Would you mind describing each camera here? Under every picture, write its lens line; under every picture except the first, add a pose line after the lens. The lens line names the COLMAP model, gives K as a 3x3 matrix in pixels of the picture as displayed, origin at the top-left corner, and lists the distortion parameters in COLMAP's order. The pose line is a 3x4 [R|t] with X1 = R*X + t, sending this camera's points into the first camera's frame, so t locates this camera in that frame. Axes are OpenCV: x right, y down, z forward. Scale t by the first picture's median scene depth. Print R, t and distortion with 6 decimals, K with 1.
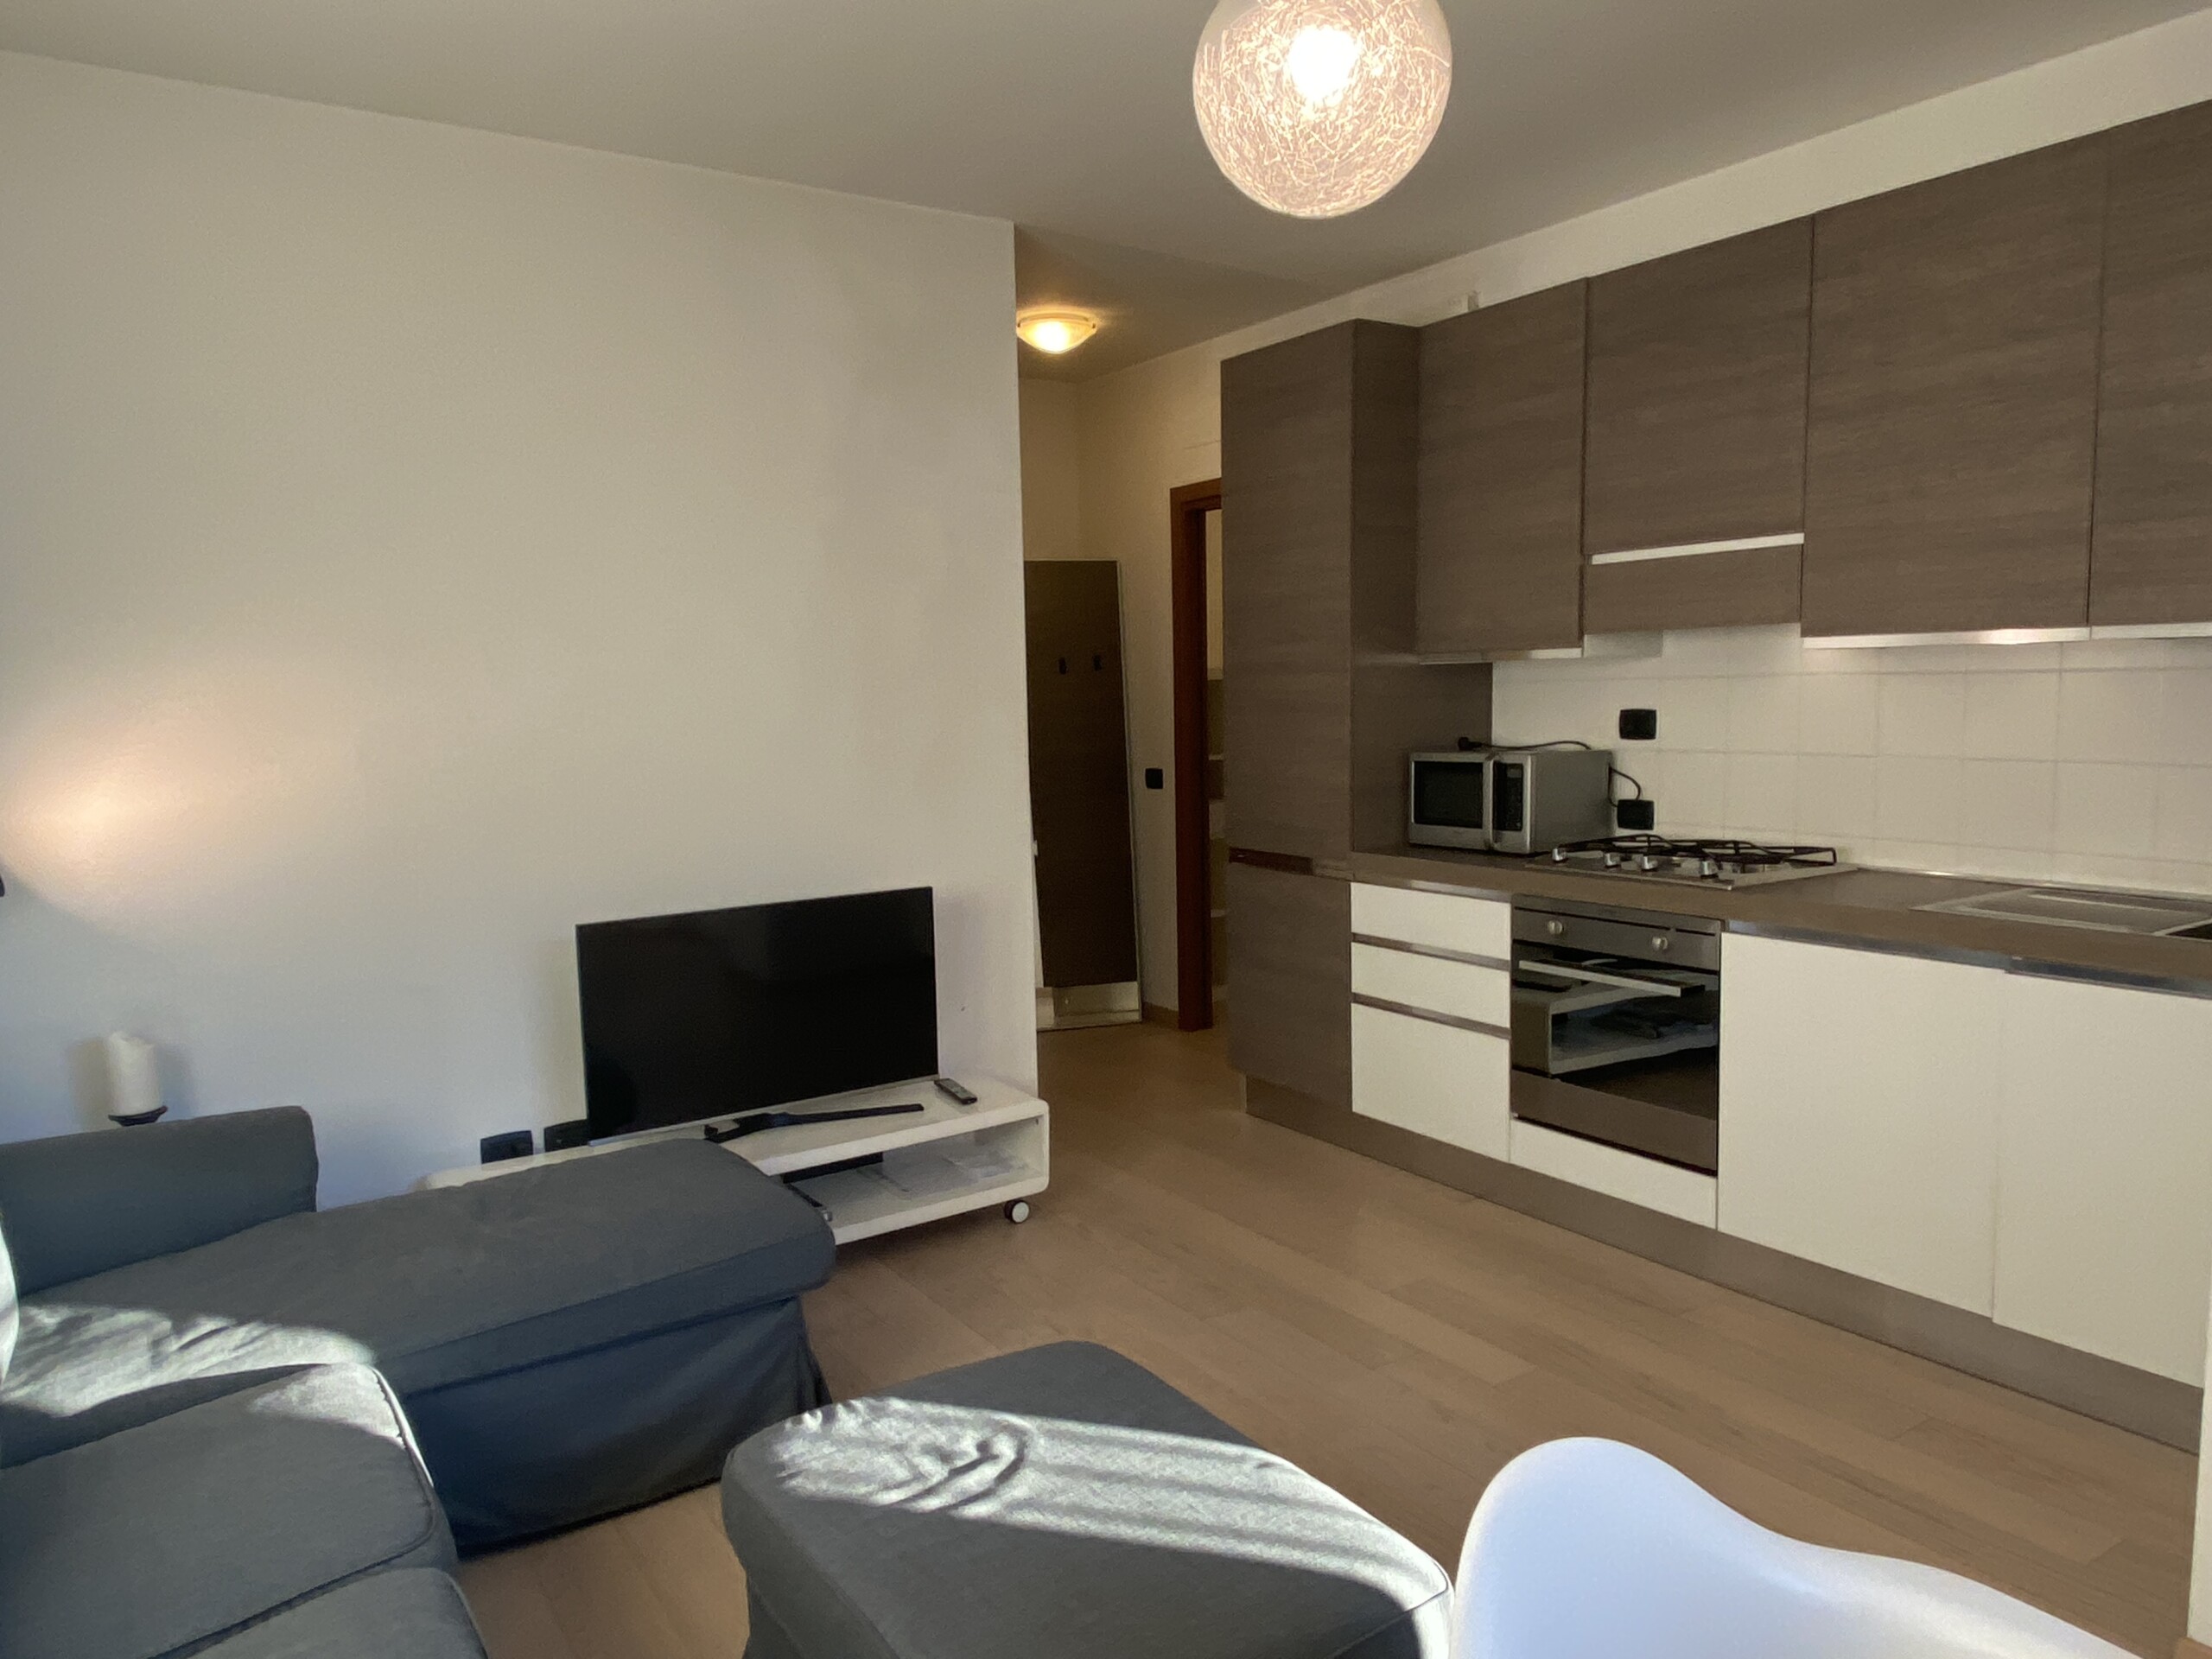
lens RADIAL K [[1475.7, 0, 1094.6], [0, 1475.7, 840.5], [0, 0, 1]] dist [0.066459, -0.069938]
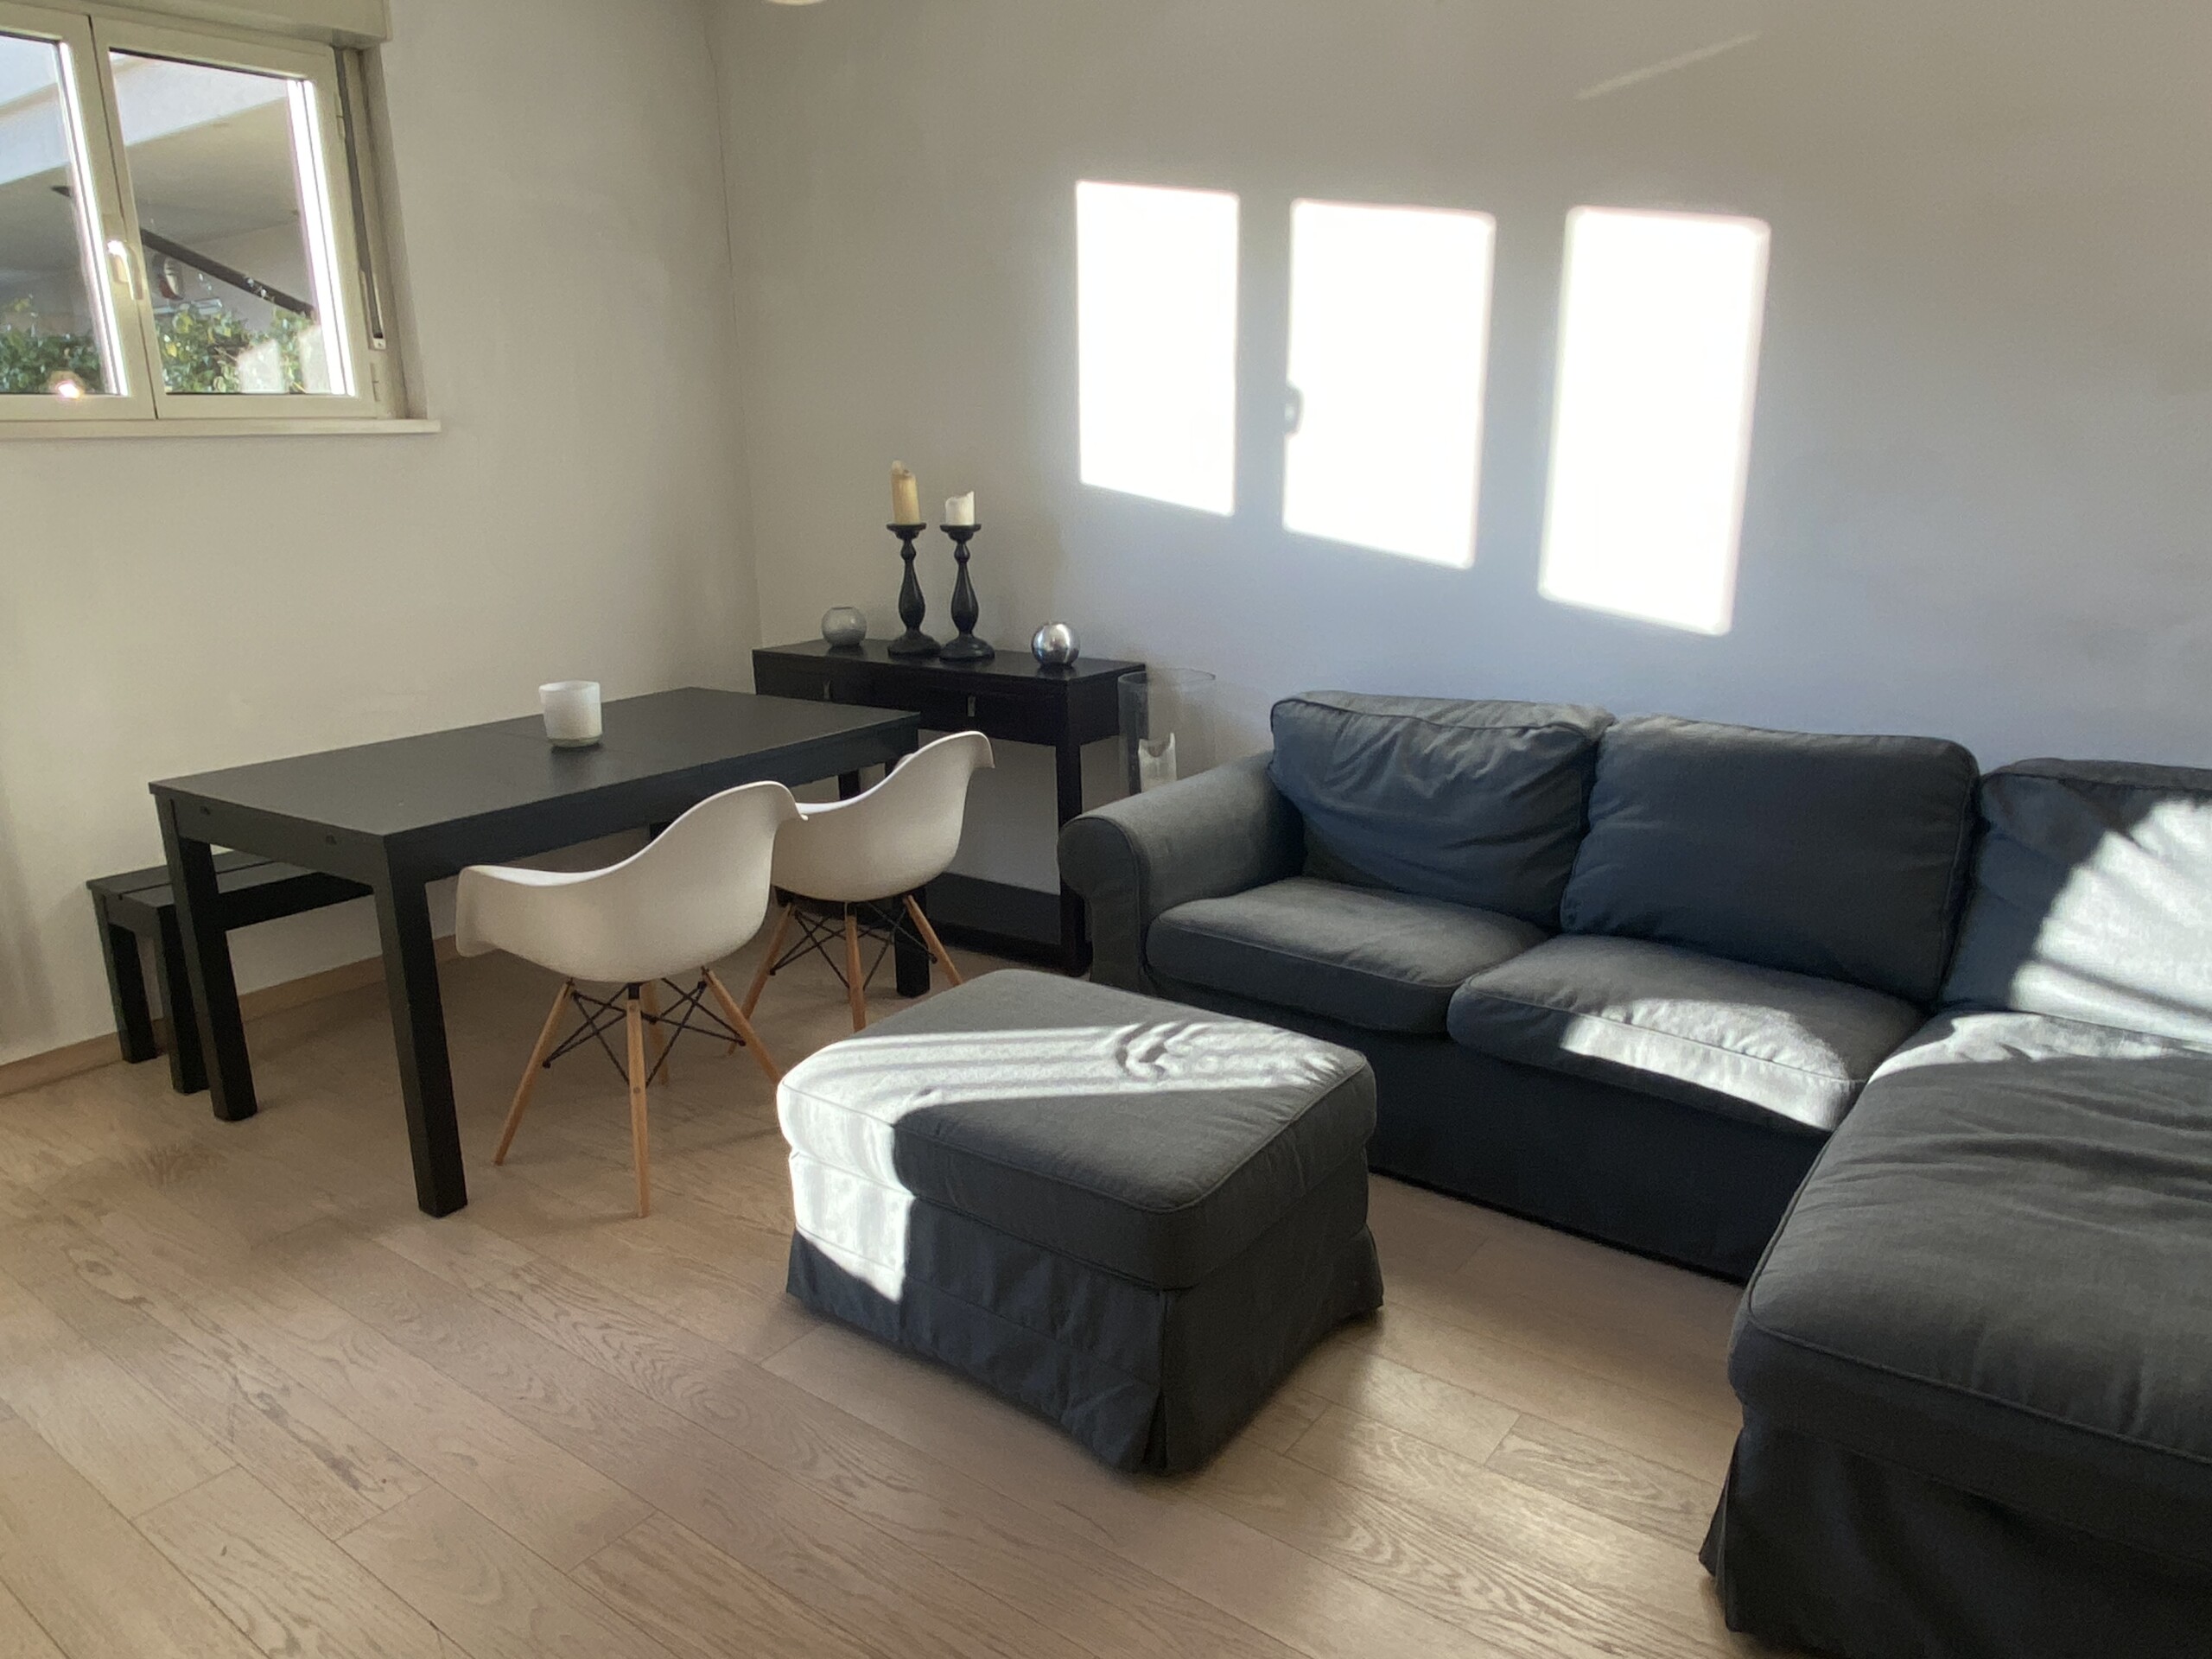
lens RADIAL K [[1475.7, 0, 1109.5], [0, 1475.7, 843.1], [0, 0, 1]] dist [0.066459, -0.069938]
pose [[-0.934767, 0.130521, -0.330416, 0.161804], [0.000830, 0.930865, 0.365363, -0.094094], [0.355261, 0.341255, -0.870250, 0.960650]]
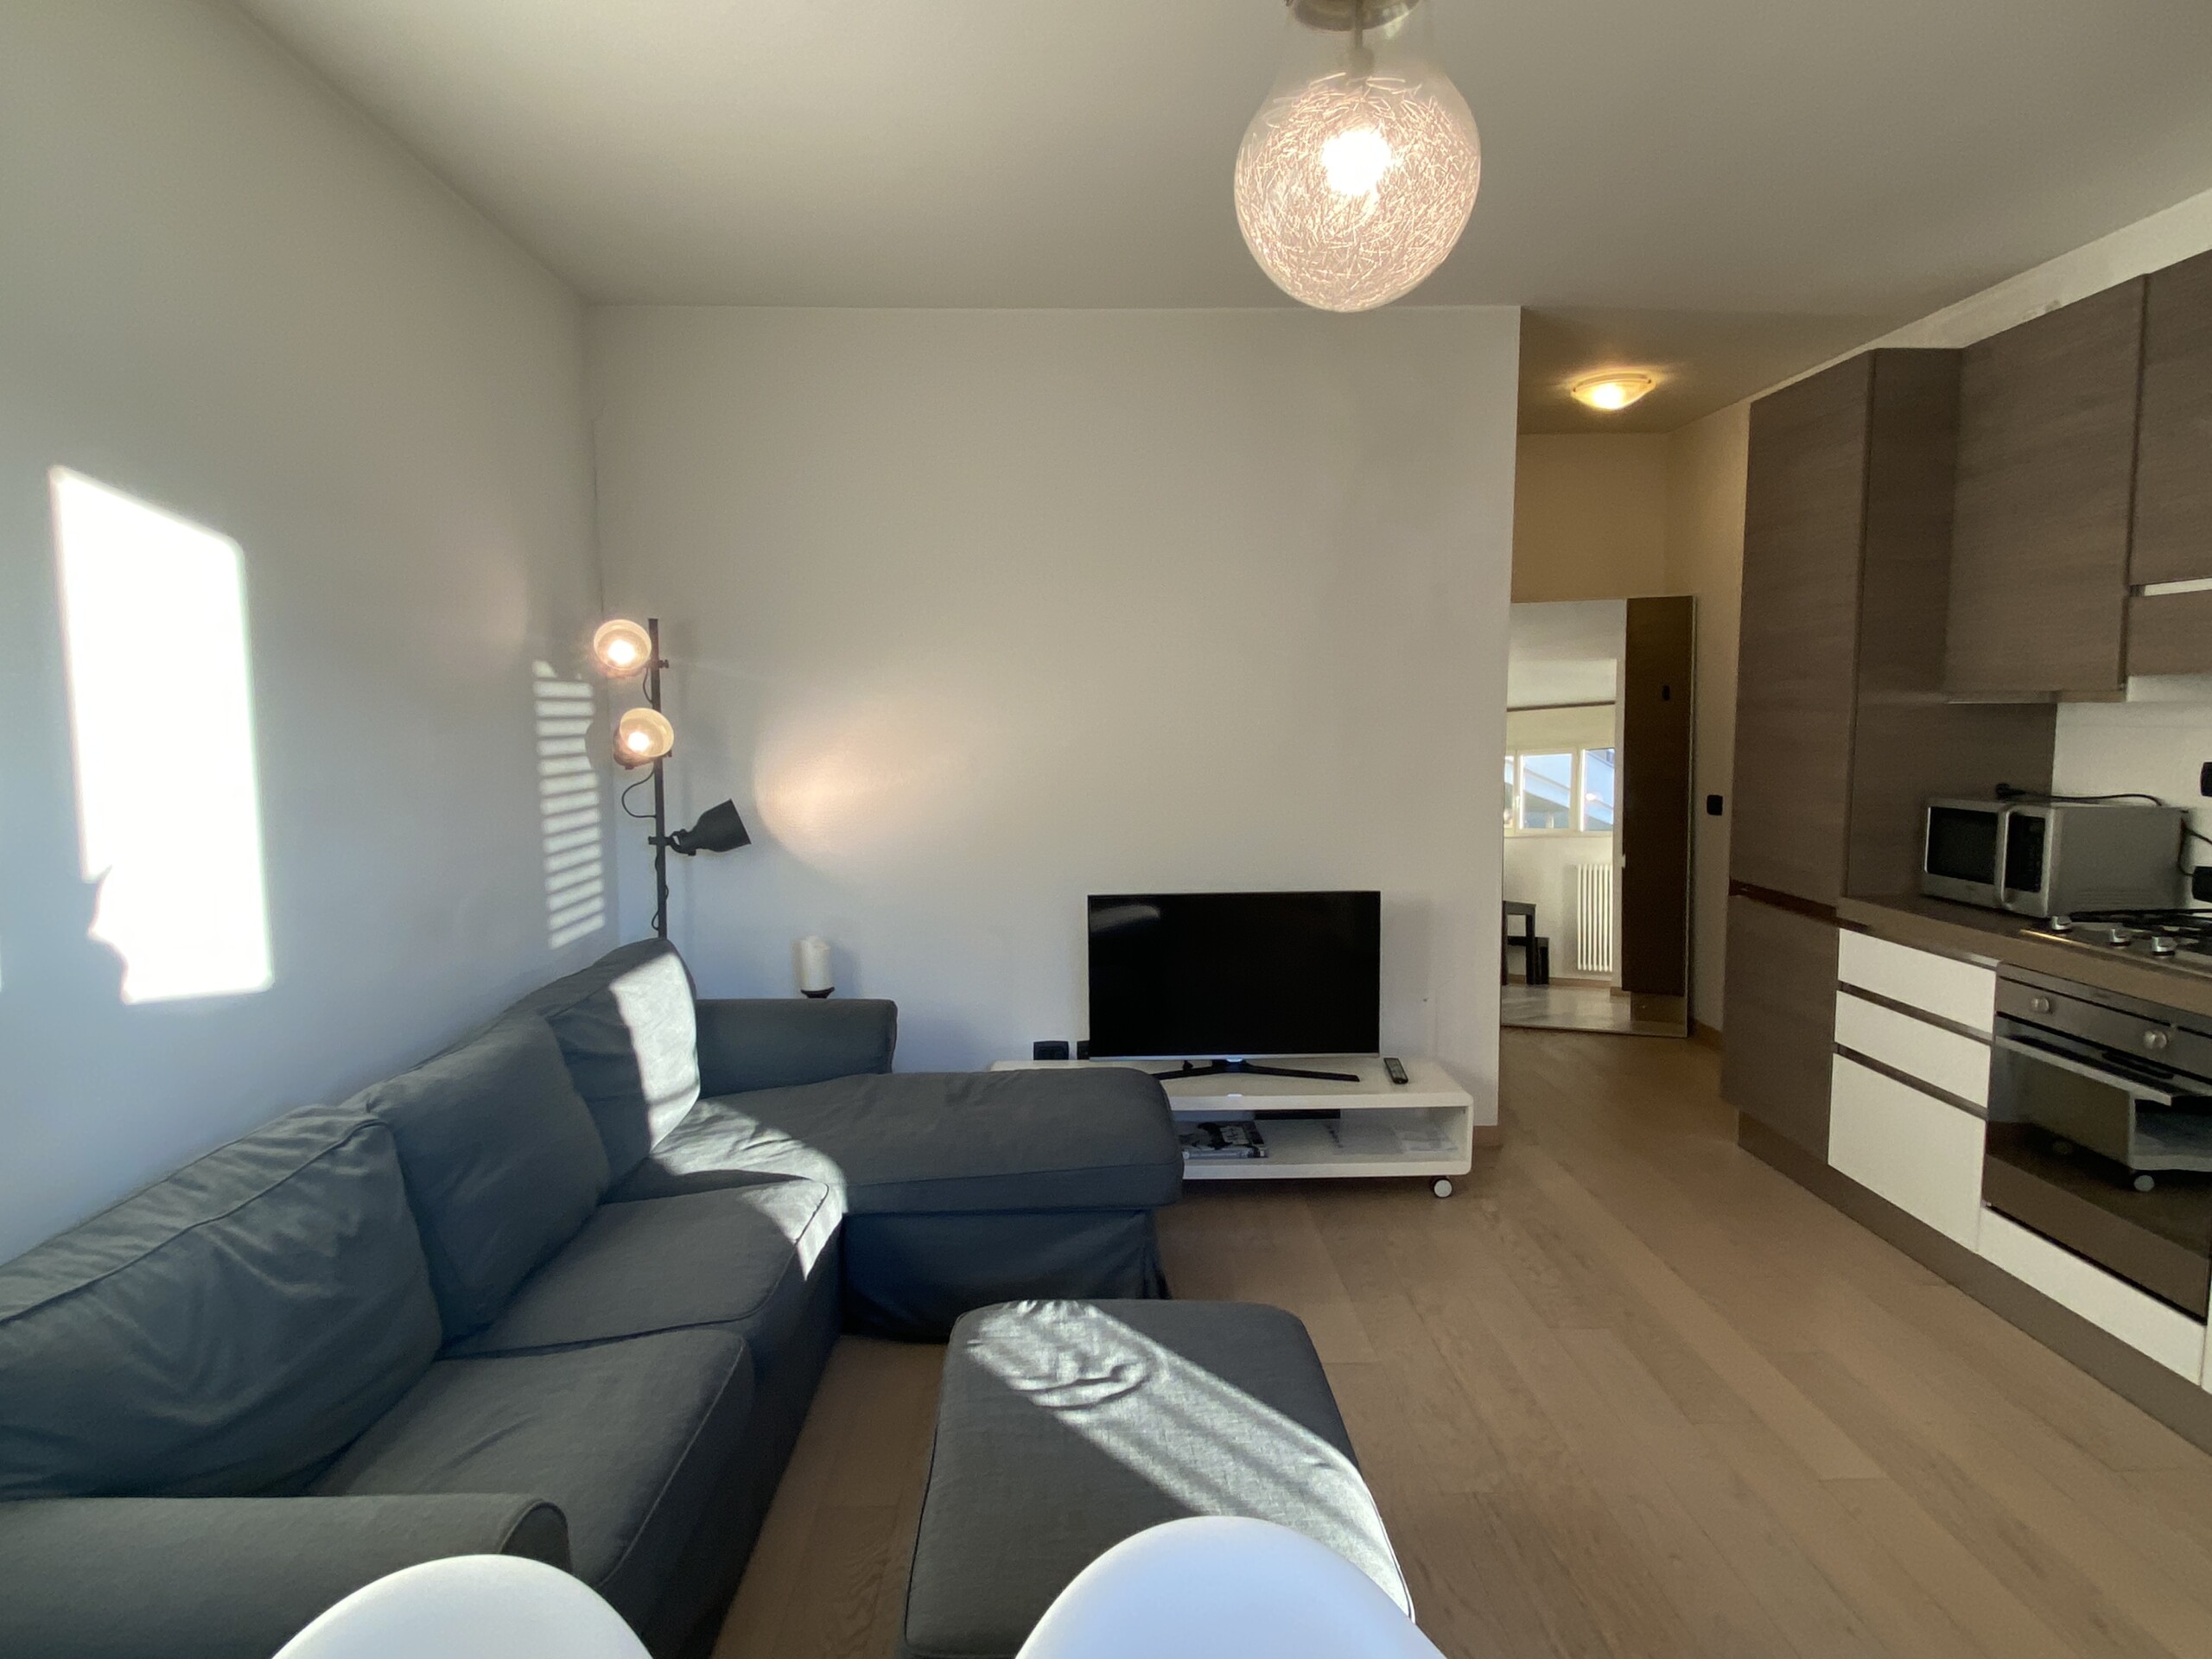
lens RADIAL K [[1210.8, 0, 1105.2], [0, 1210.8, 818.4], [0, 0, 1]] dist [0.034888, -0.032771]
pose [[0.850592, 0.064155, -0.521898, 0.196122], [-0.067819, 0.997624, 0.012102, -0.022387], [0.521435, 0.025101, 0.852922, 0.072102]]
